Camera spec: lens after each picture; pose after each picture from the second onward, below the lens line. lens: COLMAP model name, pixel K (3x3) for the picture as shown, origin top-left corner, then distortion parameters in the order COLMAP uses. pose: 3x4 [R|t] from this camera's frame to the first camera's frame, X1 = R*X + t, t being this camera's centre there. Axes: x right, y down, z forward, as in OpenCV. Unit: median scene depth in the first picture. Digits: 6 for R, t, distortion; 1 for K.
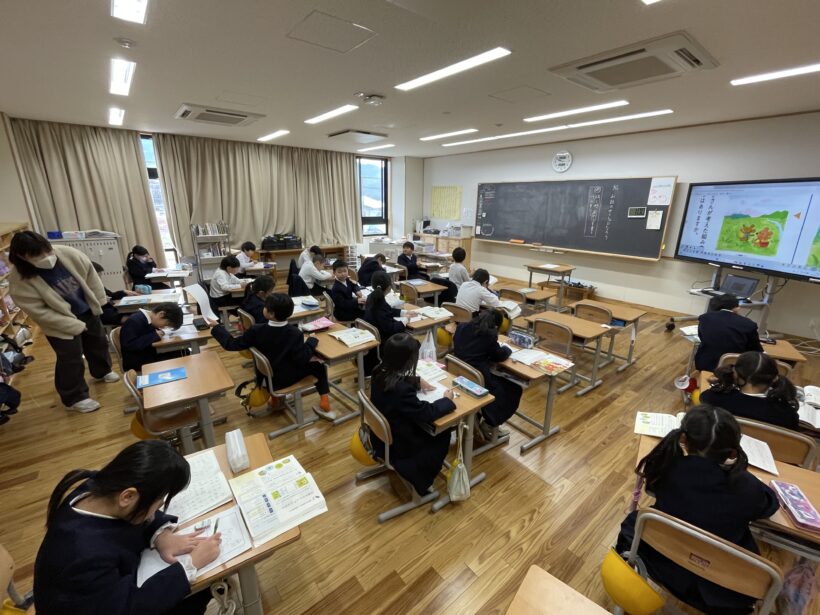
lens RADIAL K [[360.6, 0, 413.9], [0, 360.6, 306.8], [0, 0, 1]] dist [0.003107, 0.000638]
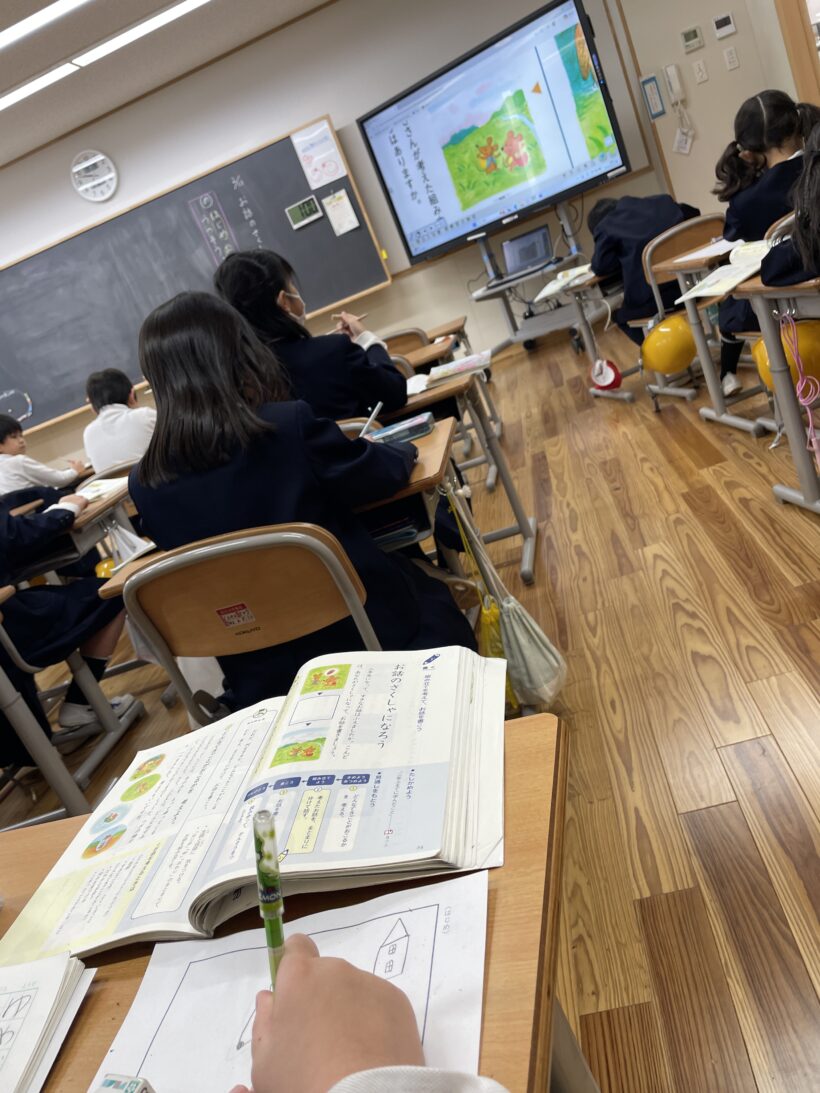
lens RADIAL K [[826.5, 0, 414.8], [0, 826.5, 548.2], [0, 0, 1]] dist [0.034069, -0.010564]
pose [[0.654711, -0.478179, 0.585404, -0.161470], [0.547977, 0.833712, 0.068154, 0.128879], [-0.520648, 0.276167, 0.807872, 0.173837]]
